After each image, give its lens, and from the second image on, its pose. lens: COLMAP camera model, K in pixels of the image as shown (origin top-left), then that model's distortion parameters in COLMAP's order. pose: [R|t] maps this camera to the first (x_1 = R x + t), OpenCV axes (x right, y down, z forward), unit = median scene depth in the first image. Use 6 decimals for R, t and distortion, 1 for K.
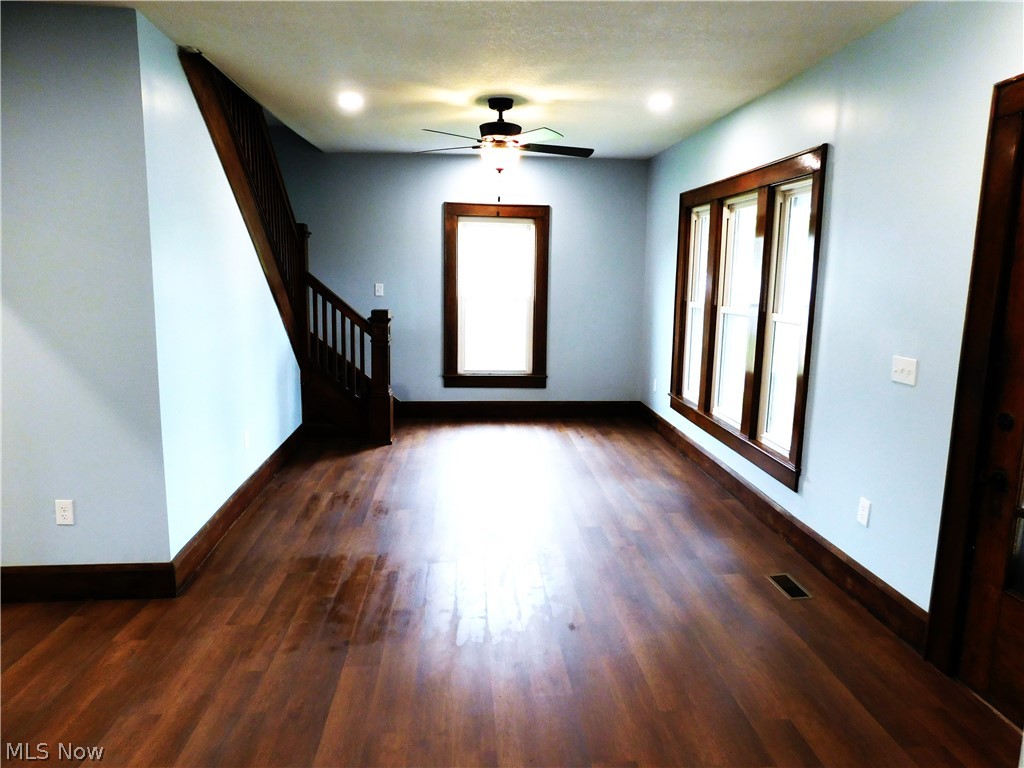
lens RADIAL K [[683.7, 0, 512.9], [0, 683.7, 382.9], [0, 0, 1]] dist [-0.050236, 0.047129]
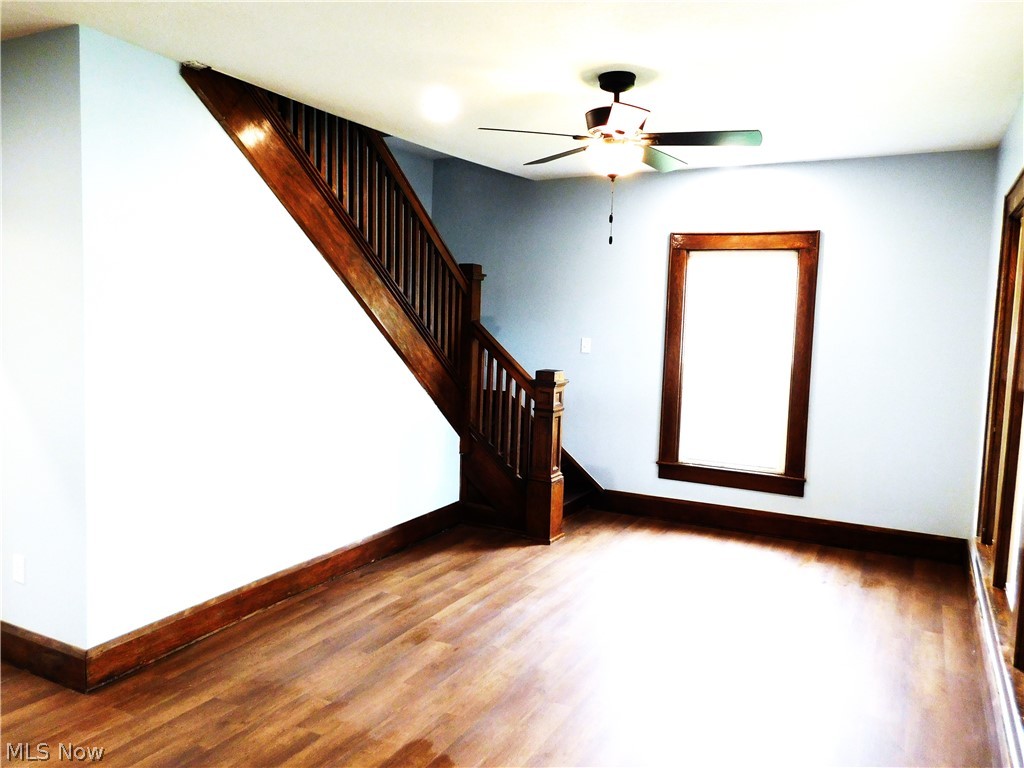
lens RADIAL K [[757.0, 0, 511.8], [0, 757.0, 386.9], [0, 0, 1]] dist [-0.004800, -0.002388]
pose [[0.841230, 0.058178, -0.537538, 0.253352], [-0.101765, 0.993462, -0.051737, -0.041117], [0.531014, 0.098226, 0.841651, 0.258707]]
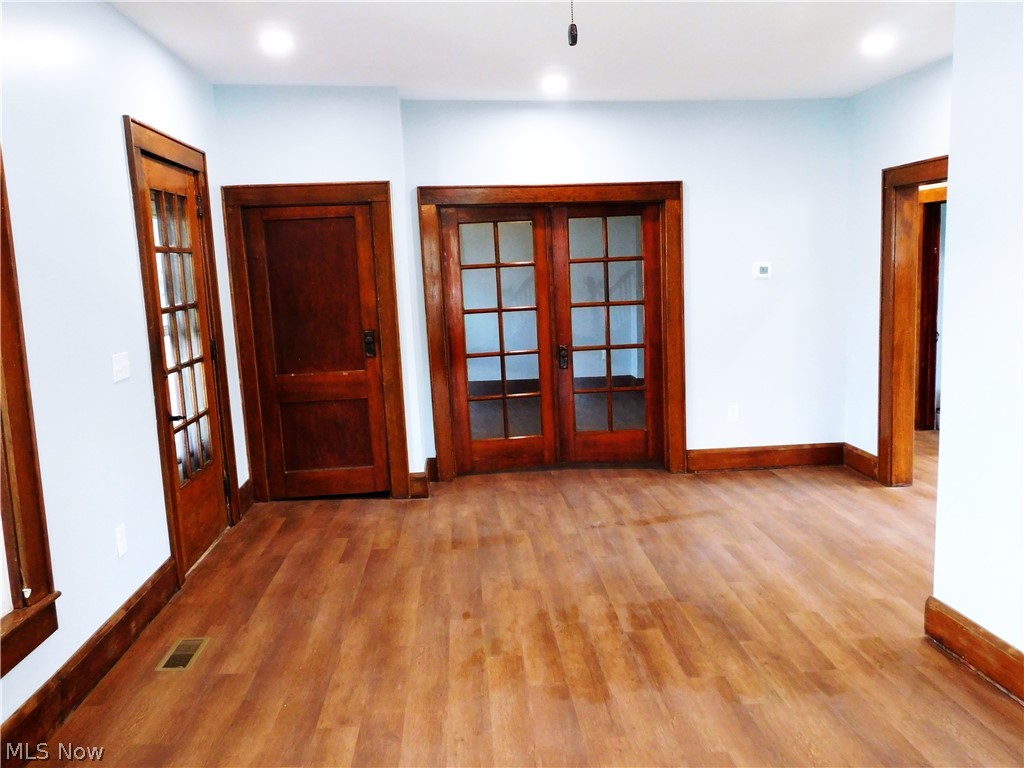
lens RADIAL K [[830.5, 0, 512.8], [0, 830.5, 385.6], [0, 0, 1]] dist [0.018975, 0.005140]
pose [[-0.999861, 0.014398, 0.008354, 0.001843], [0.016229, 0.954761, 0.296930, -0.173944], [-0.003701, 0.297025, -0.954863, 1.101753]]
